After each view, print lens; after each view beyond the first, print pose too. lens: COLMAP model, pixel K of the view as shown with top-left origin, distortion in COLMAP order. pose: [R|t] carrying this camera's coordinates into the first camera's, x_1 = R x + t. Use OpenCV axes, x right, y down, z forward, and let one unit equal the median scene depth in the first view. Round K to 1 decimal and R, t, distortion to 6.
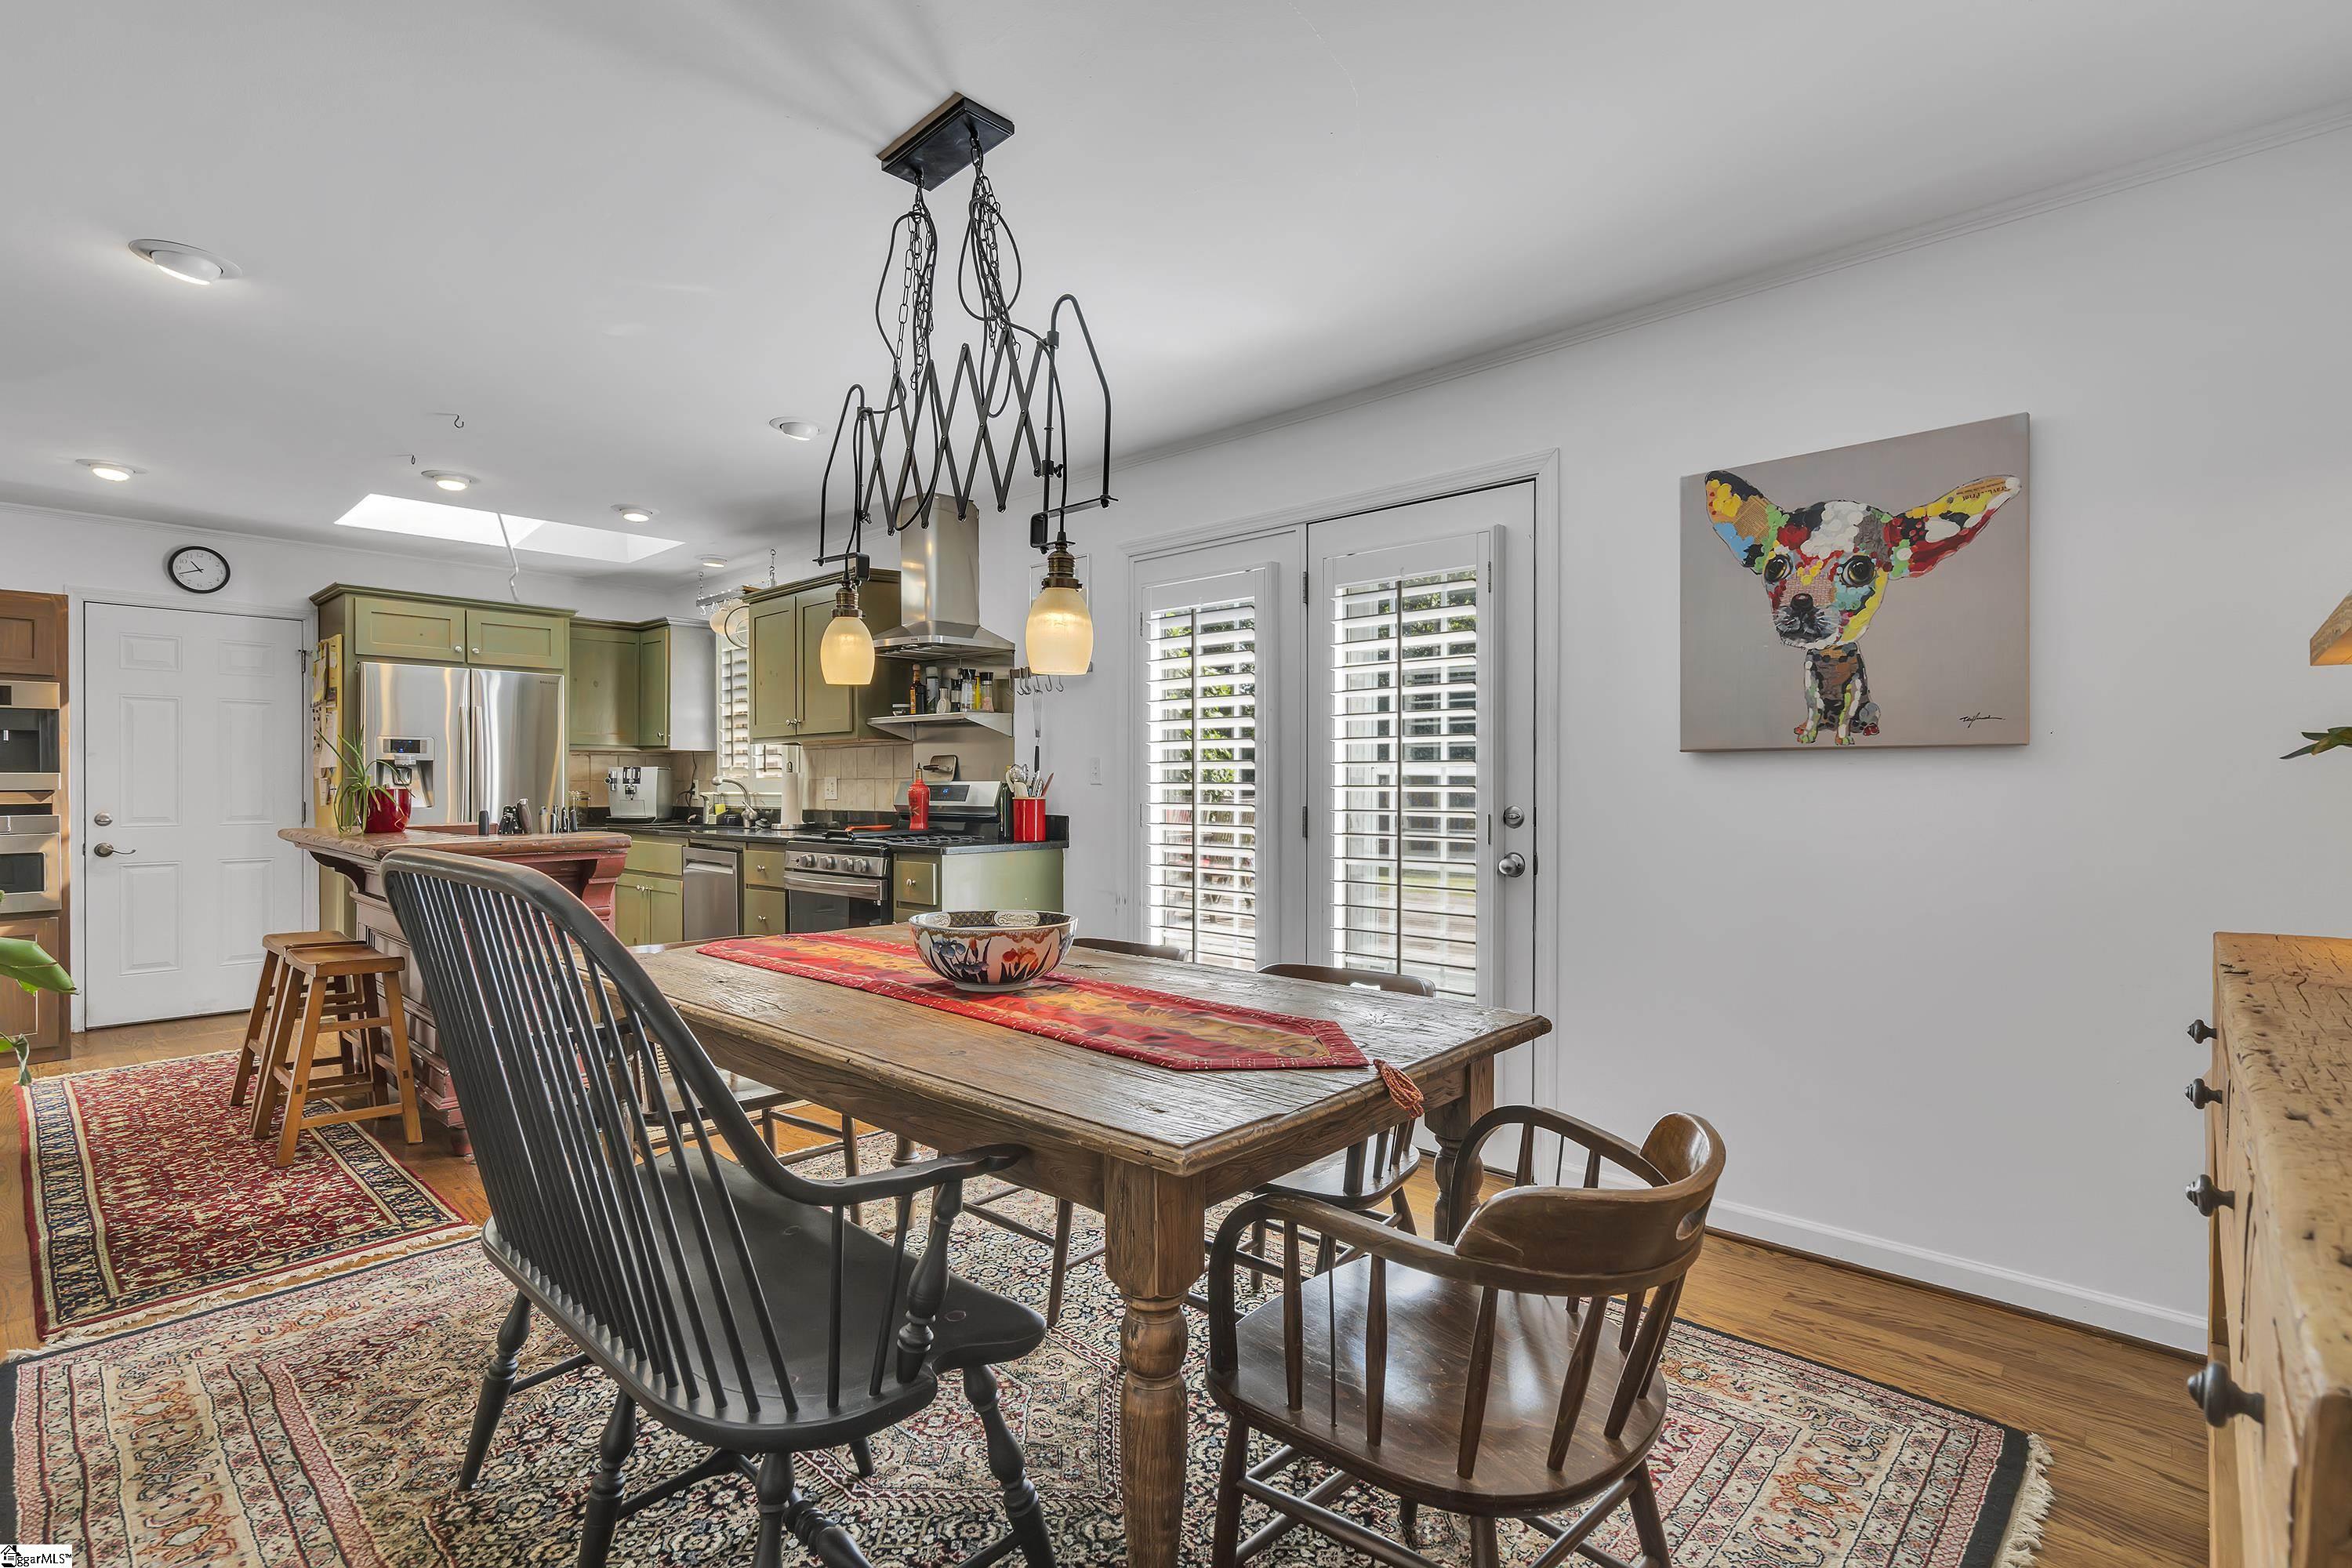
lens RADIAL K [[1084.3, 0, 1187.0], [0, 1084.3, 785.2], [0, 0, 1]] dist [-0.000744, 0.000548]
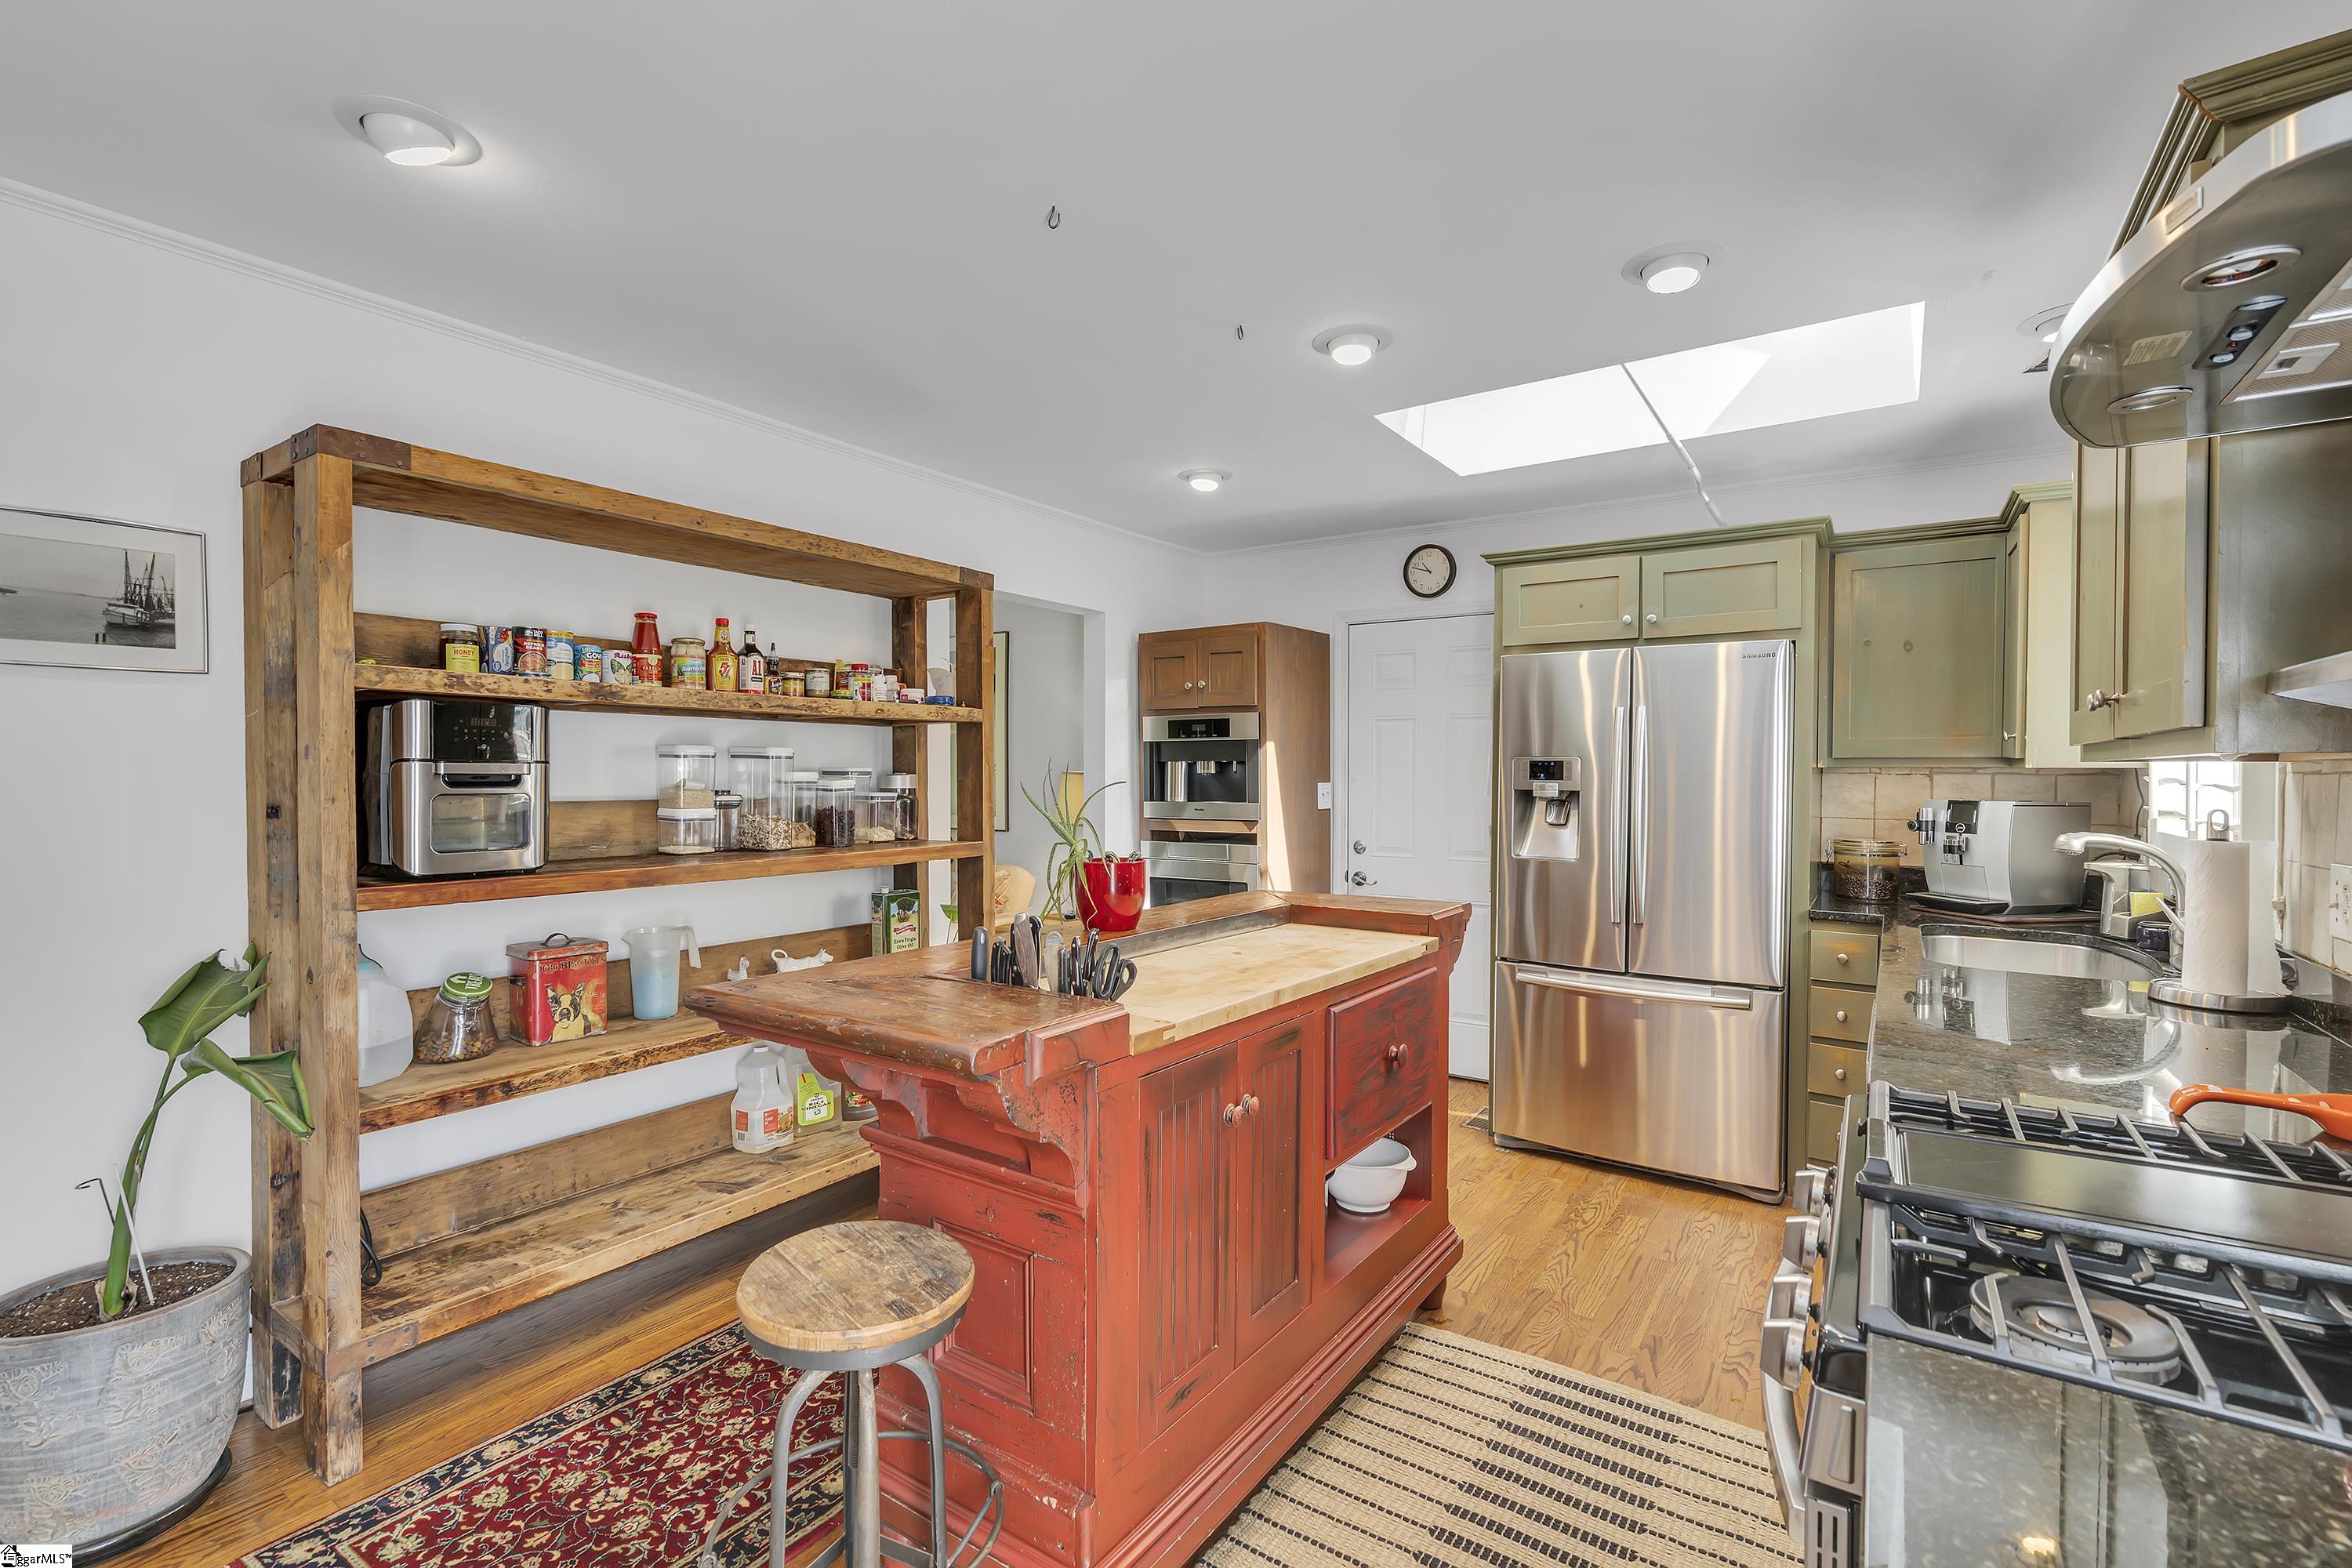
lens RADIAL K [[1060.1, 0, 1174.5], [0, 1060.1, 780.3], [0, 0, 1]] dist [-0.001312, -0.000012]
pose [[0.137291, 0.010852, -0.990471, -0.094367], [-0.005074, 0.999935, 0.010252, -0.041503], [0.990518, 0.003618, 0.137337, 0.788989]]
